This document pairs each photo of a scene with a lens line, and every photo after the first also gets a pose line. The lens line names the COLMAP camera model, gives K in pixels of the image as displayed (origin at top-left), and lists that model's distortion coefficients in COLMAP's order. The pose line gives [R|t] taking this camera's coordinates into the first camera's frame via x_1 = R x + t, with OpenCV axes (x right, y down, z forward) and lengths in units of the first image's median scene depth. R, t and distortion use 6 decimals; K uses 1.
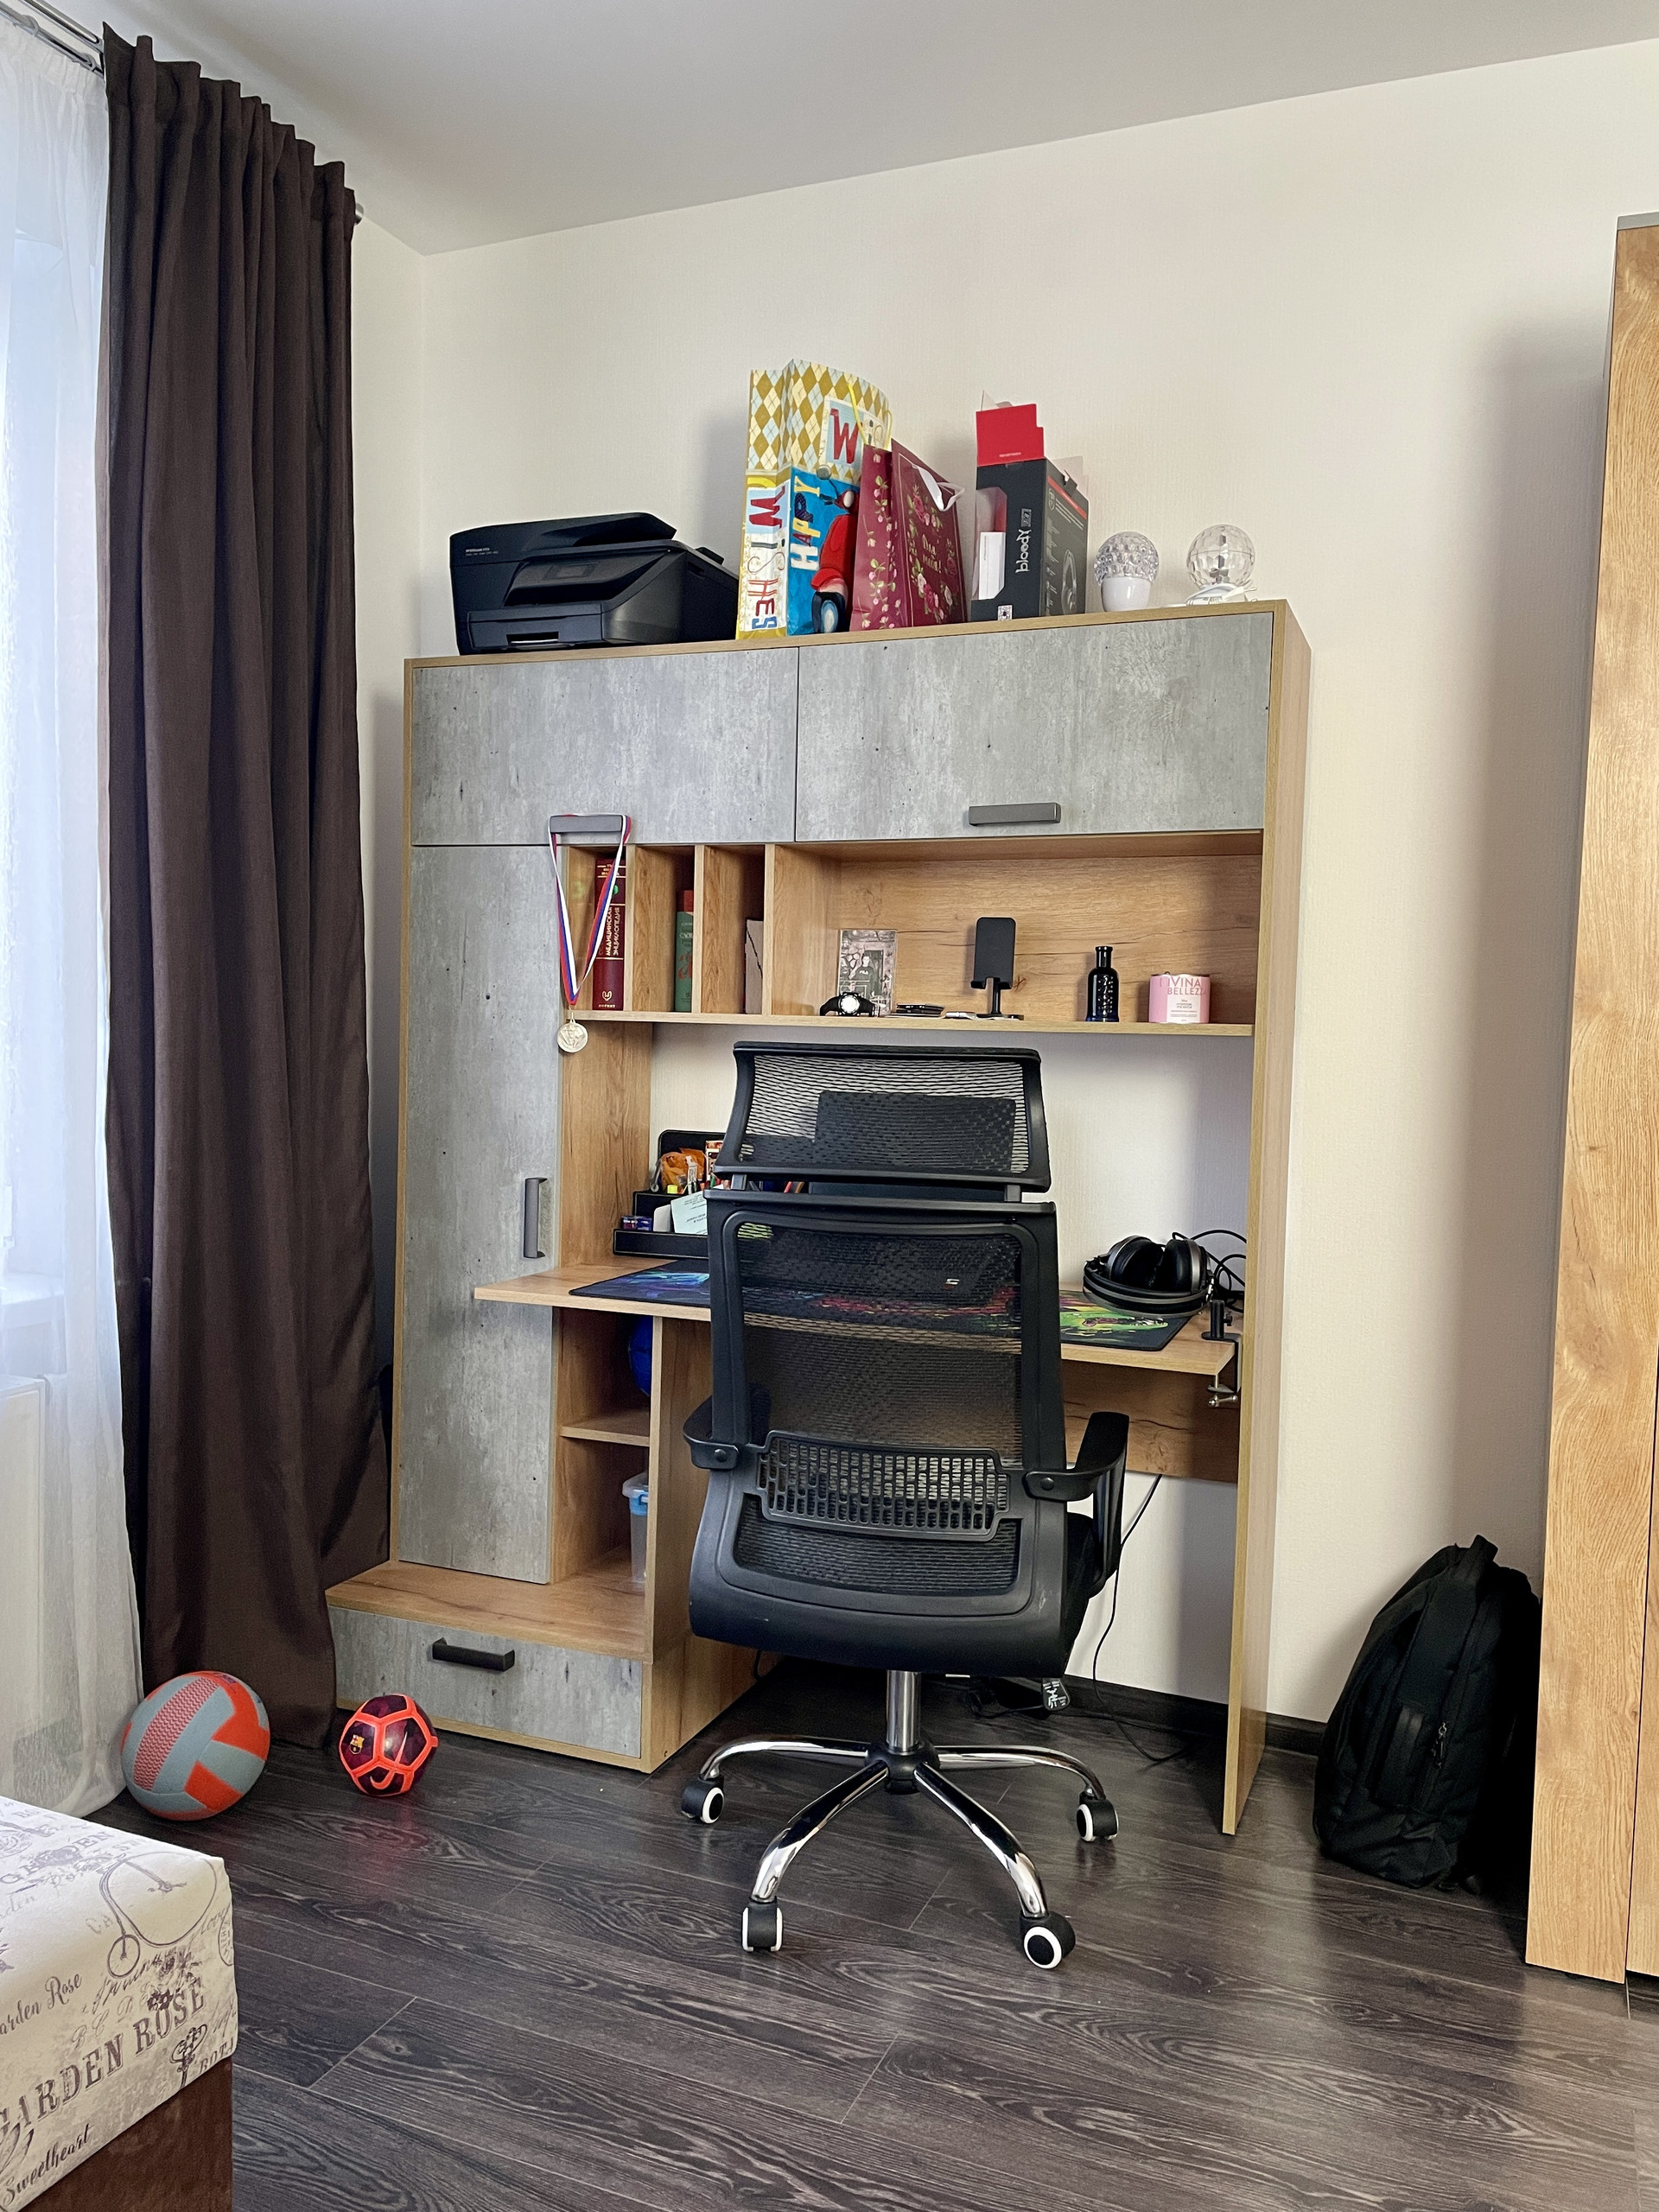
lens RADIAL K [[1655.5, 0, 824.9], [0, 1655.5, 1109.9], [0, 0, 1]] dist [0.101348, -0.130113]
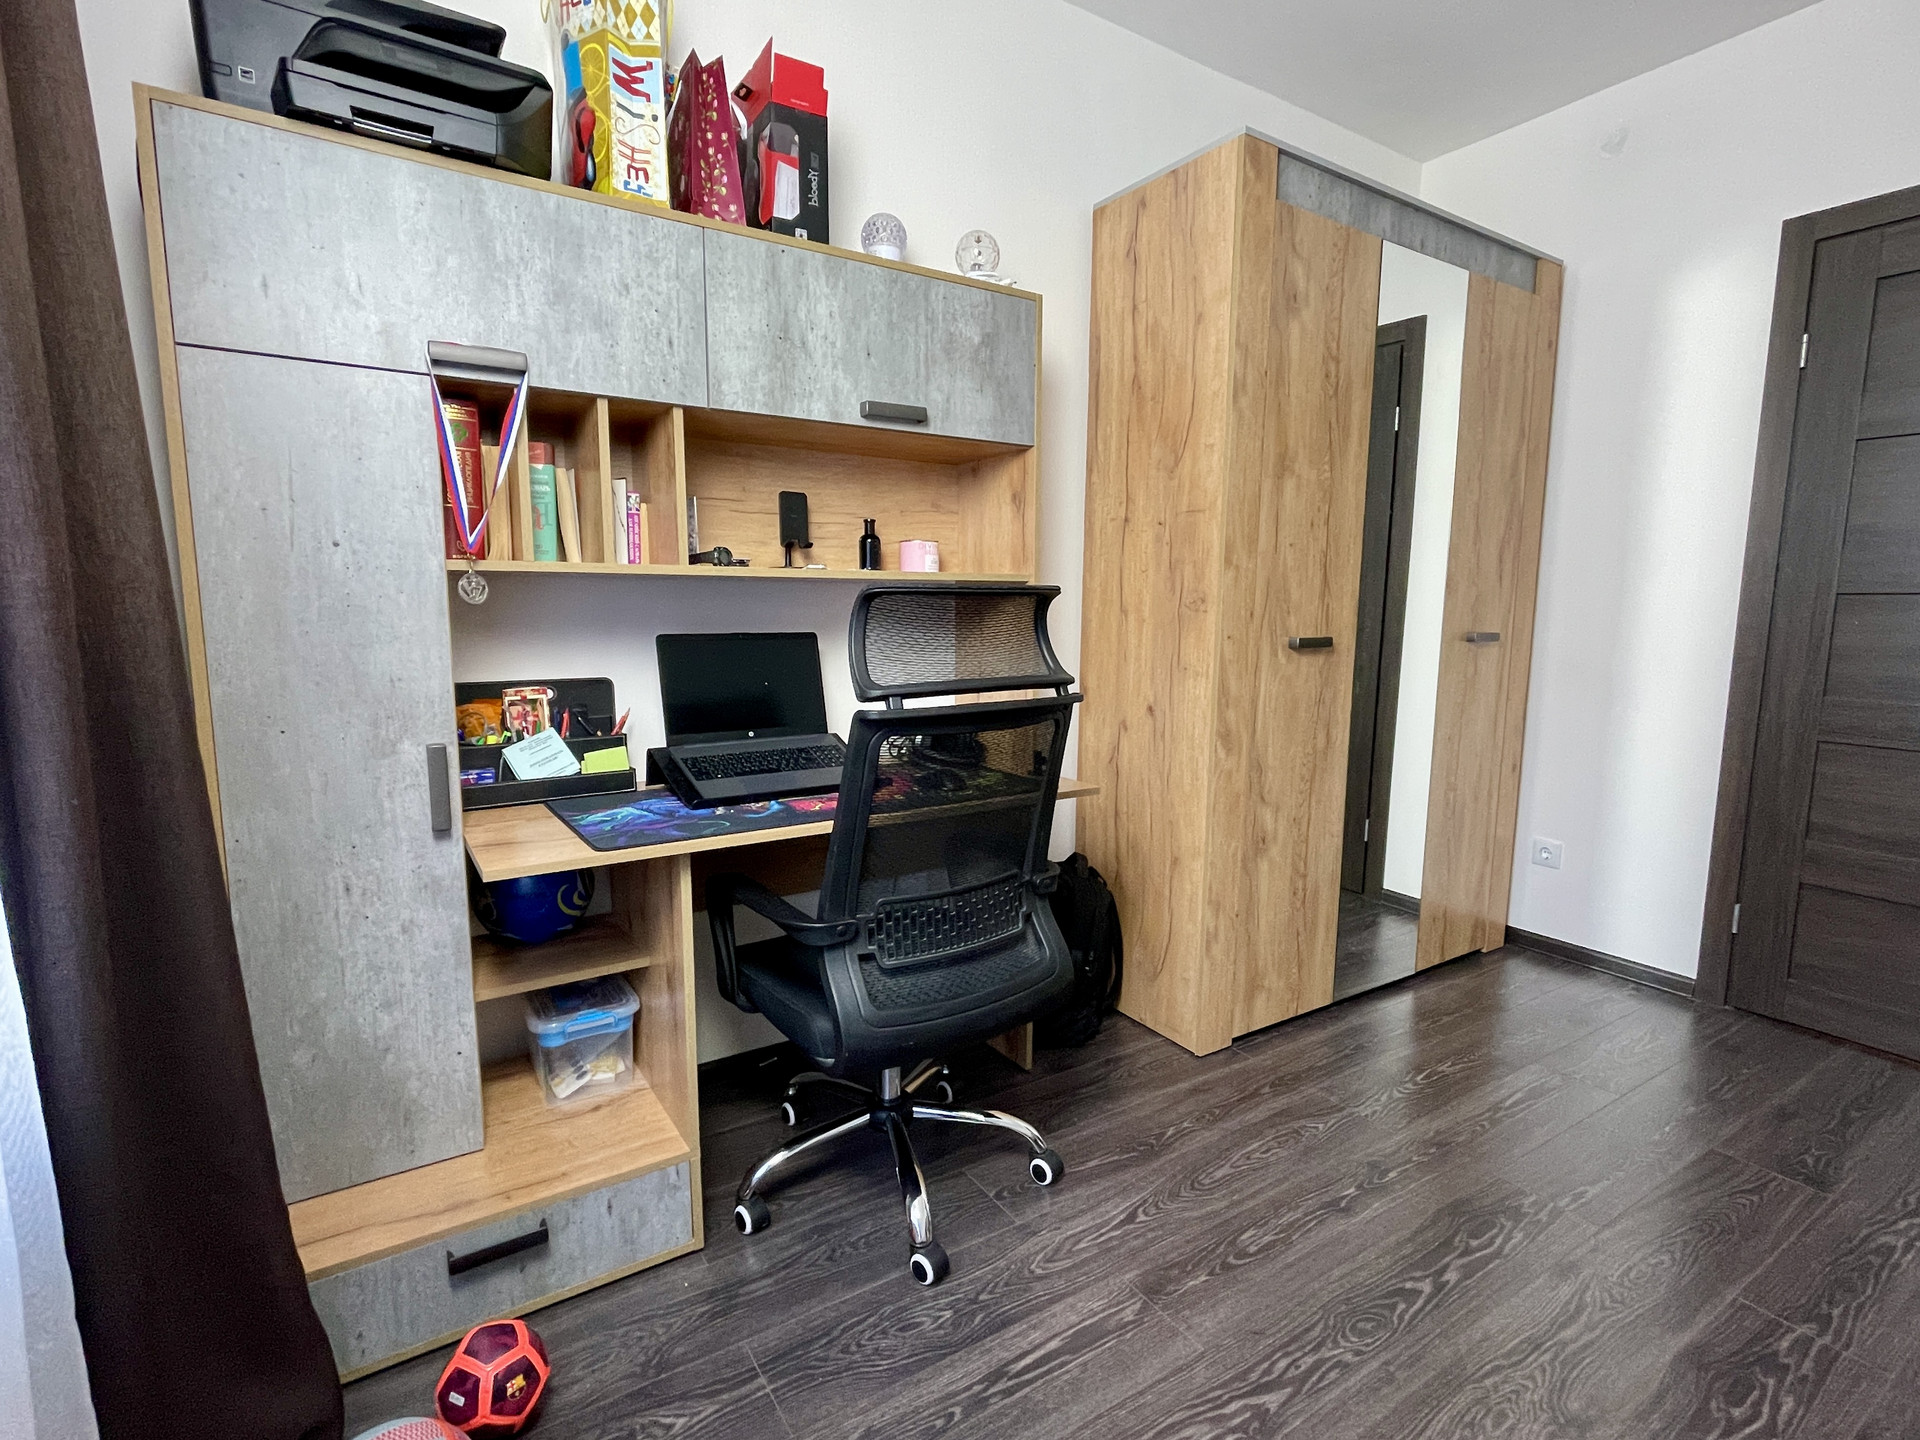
lens RADIAL K [[926.9, 0, 969.9], [0, 926.9, 726.0], [0, 0, 1]] dist [-0.009640, 0.000186]
pose [[0.566550, -0.130293, 0.813662, -0.471545], [0.053971, 0.991167, 0.121137, -0.016739], [-0.822258, -0.024716, 0.568578, 0.520349]]
